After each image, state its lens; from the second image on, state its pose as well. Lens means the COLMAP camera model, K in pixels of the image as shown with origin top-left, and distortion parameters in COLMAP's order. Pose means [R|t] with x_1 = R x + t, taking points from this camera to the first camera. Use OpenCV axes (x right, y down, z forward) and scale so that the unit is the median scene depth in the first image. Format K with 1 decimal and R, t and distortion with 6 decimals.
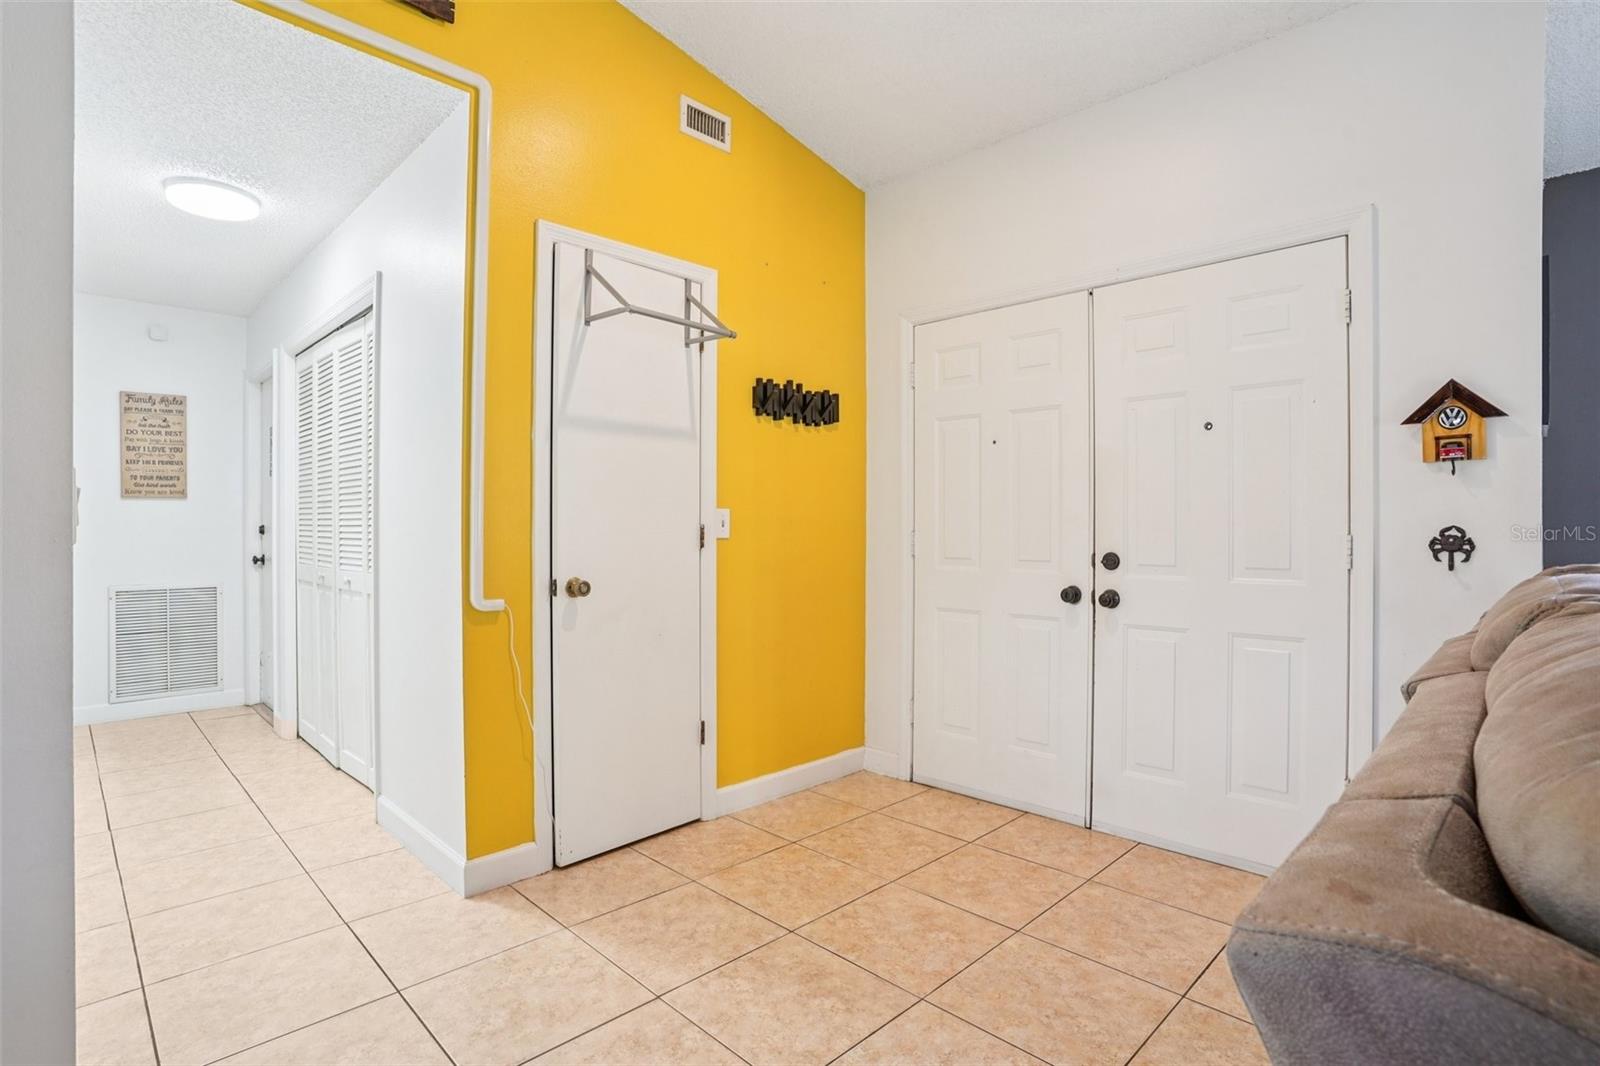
lens RADIAL K [[791.7, 0, 795.7], [0, 791.7, 525.1], [0, 0, 1]] dist [-0.054520, 0.015892]
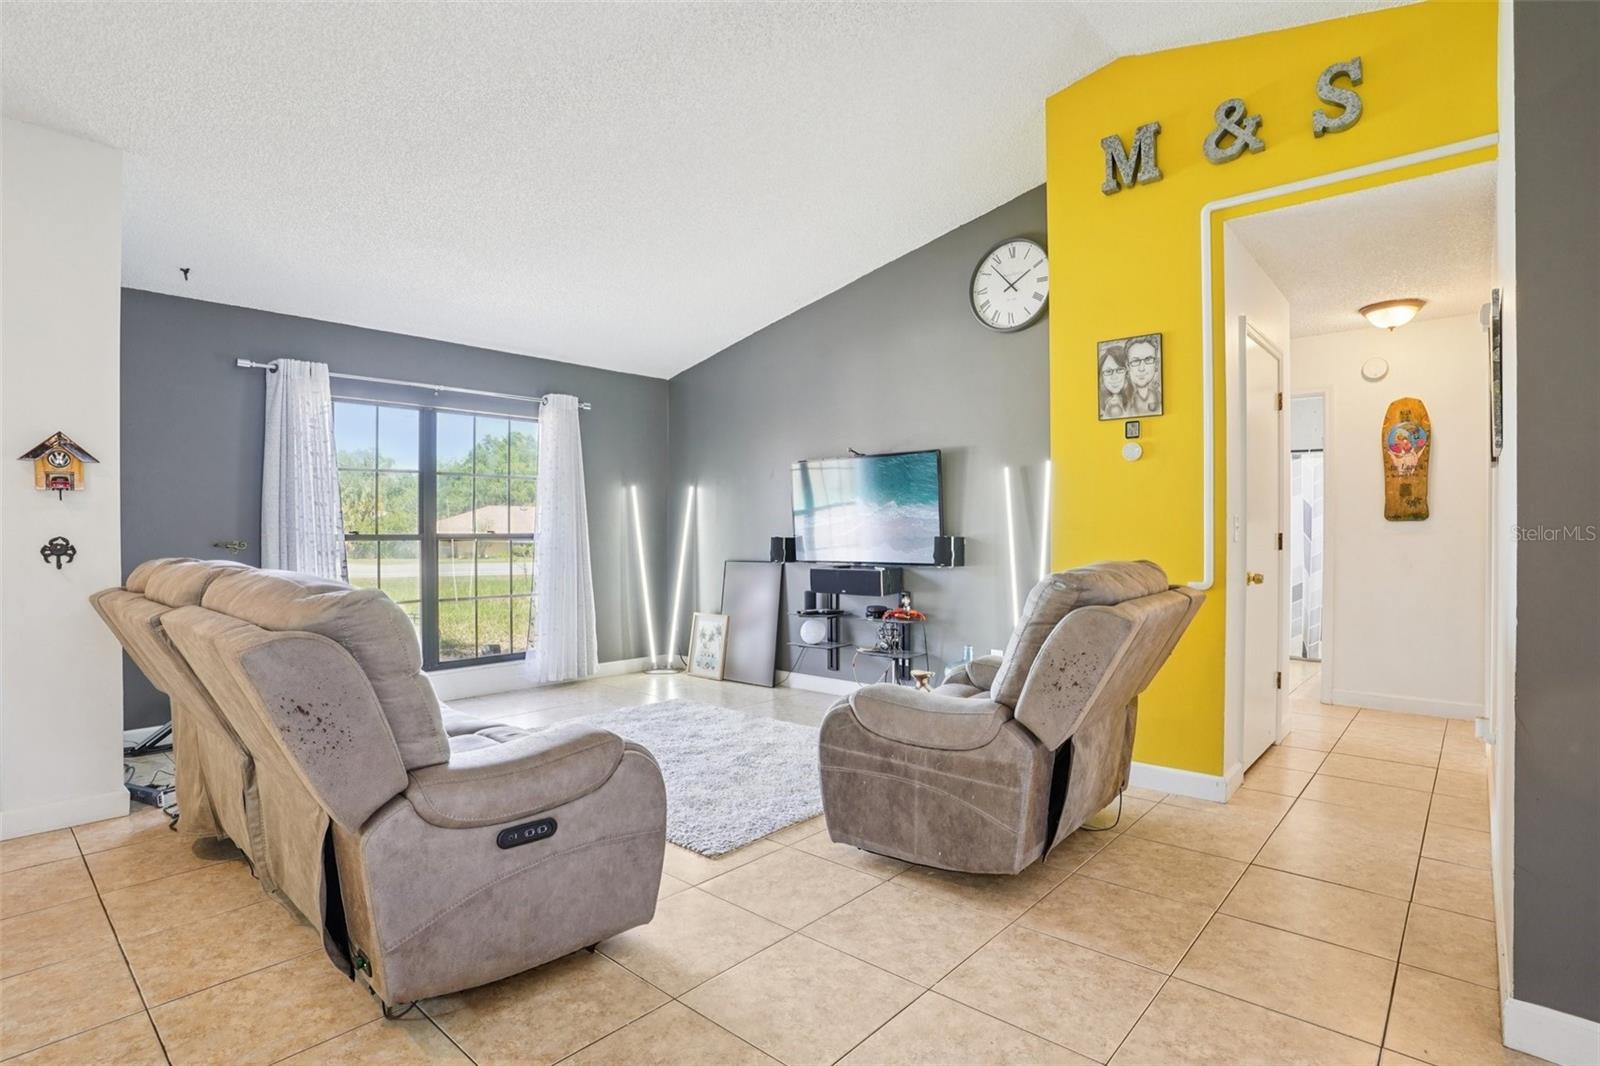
lens RADIAL K [[791.7, 0, 799.9], [0, 791.7, 539.7], [0, 0, 1]] dist [-0.054520, 0.015892]
pose [[-0.082852, -0.010896, 0.996502, -0.531559], [0.002561, 0.999935, 0.011147, -0.005133], [-0.996559, 0.003476, -0.082818, -0.188297]]
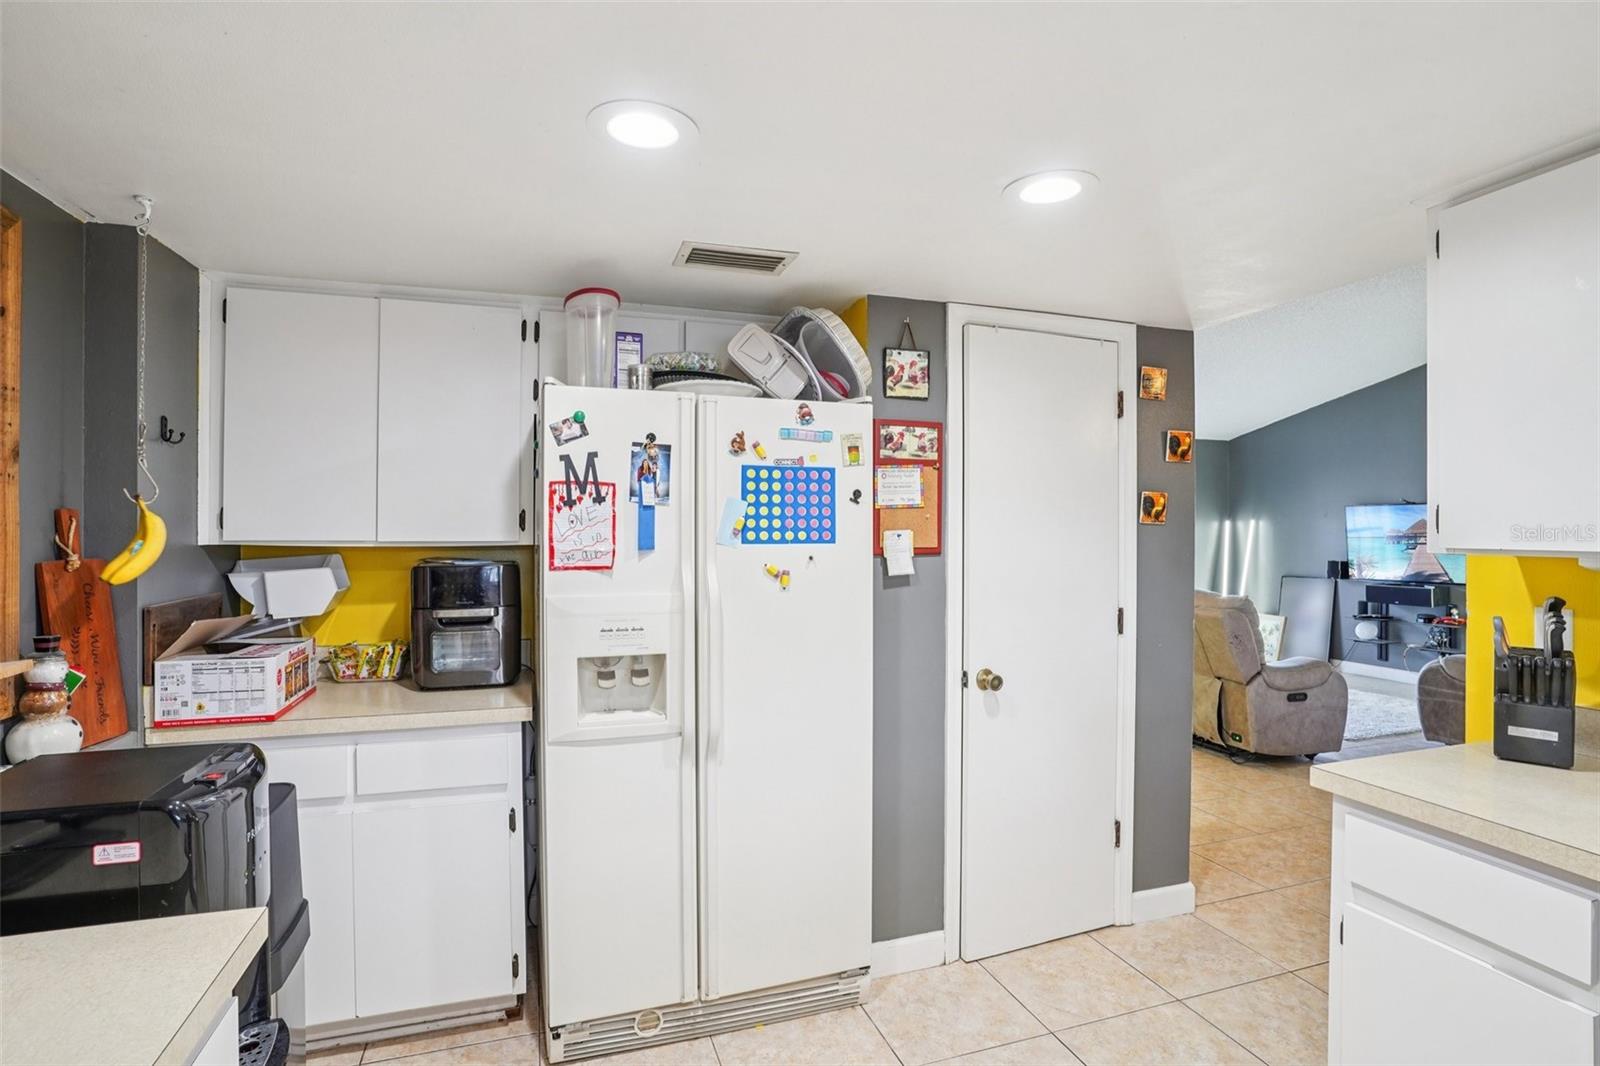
lens RADIAL K [[791.7, 0, 805.2], [0, 791.7, 524.6], [0, 0, 1]] dist [-0.054520, 0.015892]
pose [[0.418217, 0.006585, 0.908323, -1.903157], [-0.002134, 0.999978, -0.006266, -0.105743], [-0.908345, 0.000682, 0.418222, 0.303152]]
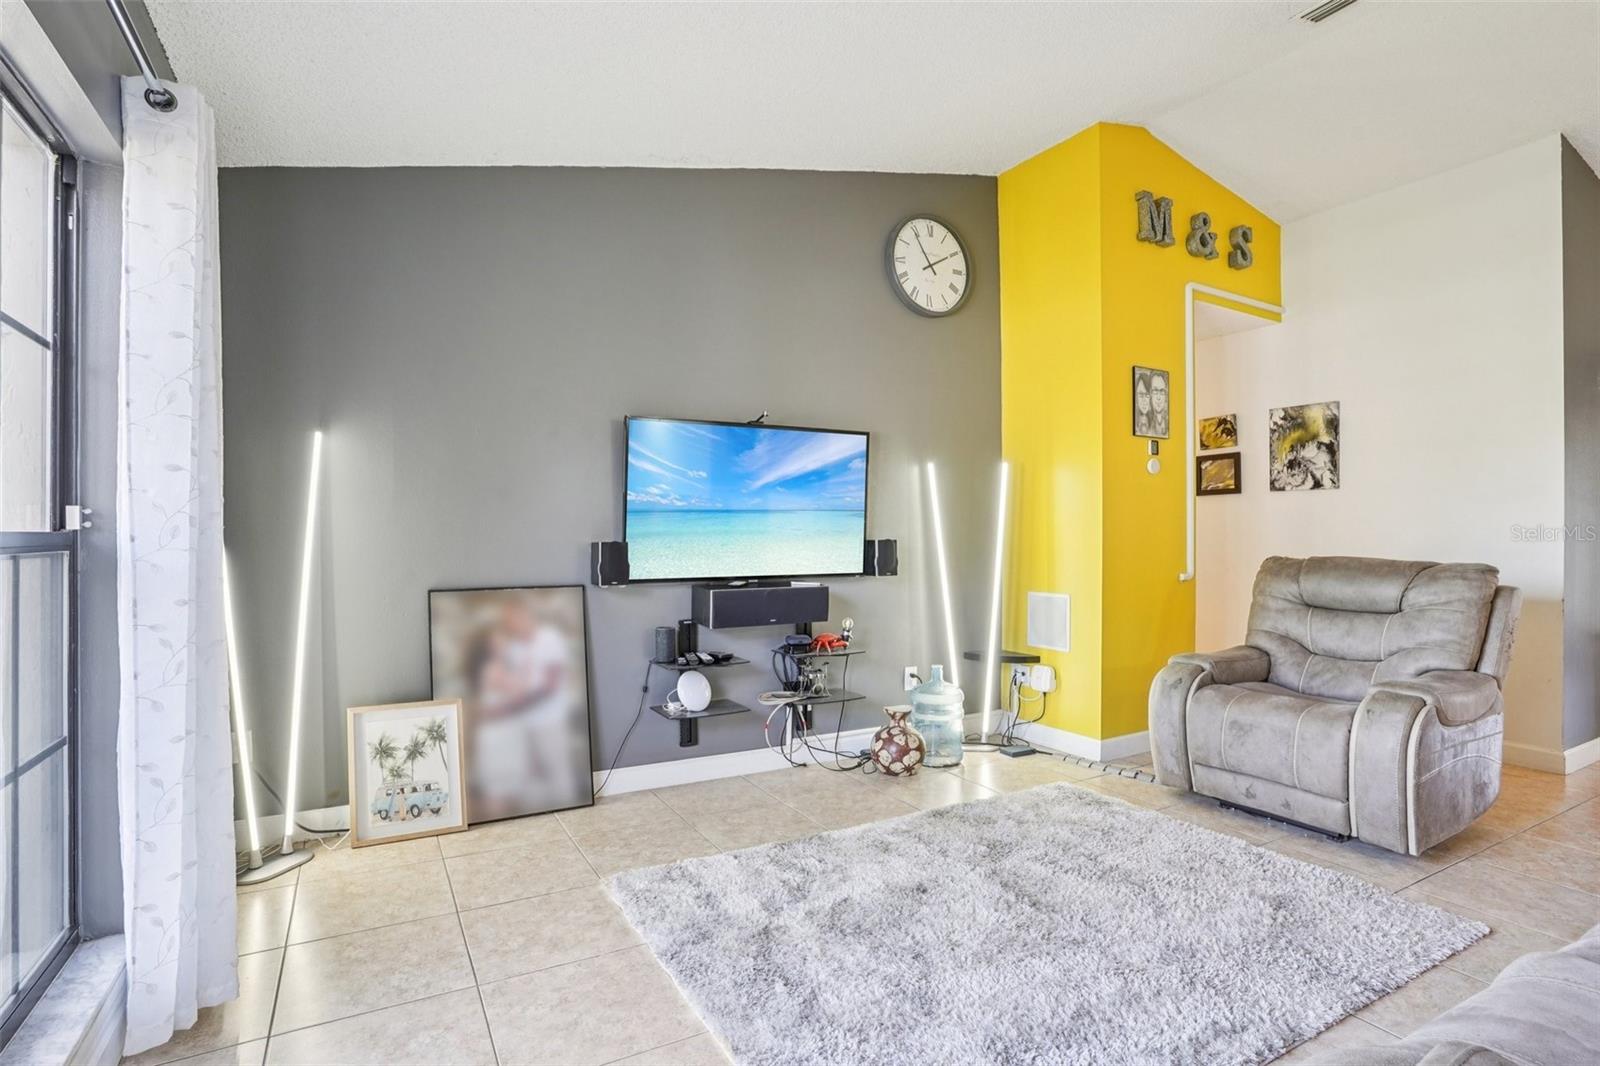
lens RADIAL K [[791.7, 0, 810.6], [0, 791.7, 533.2], [0, 0, 1]] dist [-0.054520, 0.015892]
pose [[-0.968298, -0.004961, 0.249749, 1.087098], [-0.003619, 0.999976, 0.005831, -0.010303], [-0.249772, 0.004743, -0.968293, 0.874590]]
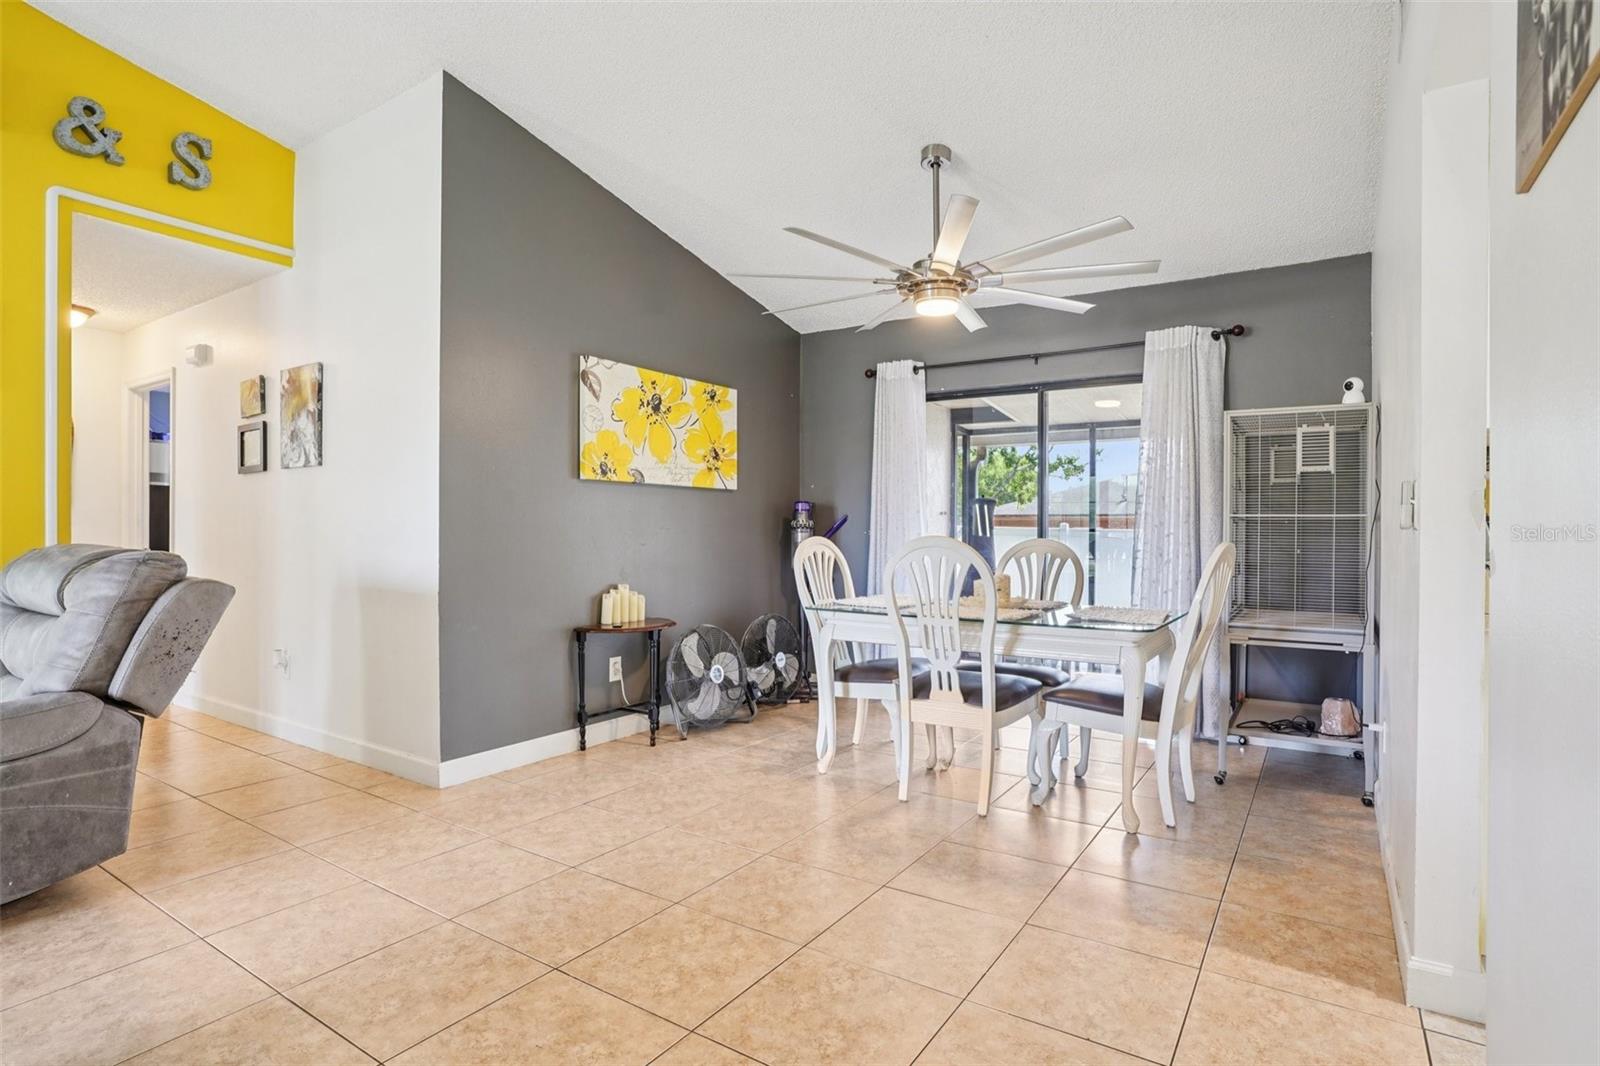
lens RADIAL K [[812.7, 0, 795.1], [0, 812.7, 537.7], [0, 0, 1]] dist [-0.048657, 0.006875]
pose [[-0.977037, -0.005998, -0.212985, -0.218338], [-0.007959, 0.999933, 0.008351, 0.012938], [0.212921, 0.009854, -0.977020, 0.553846]]
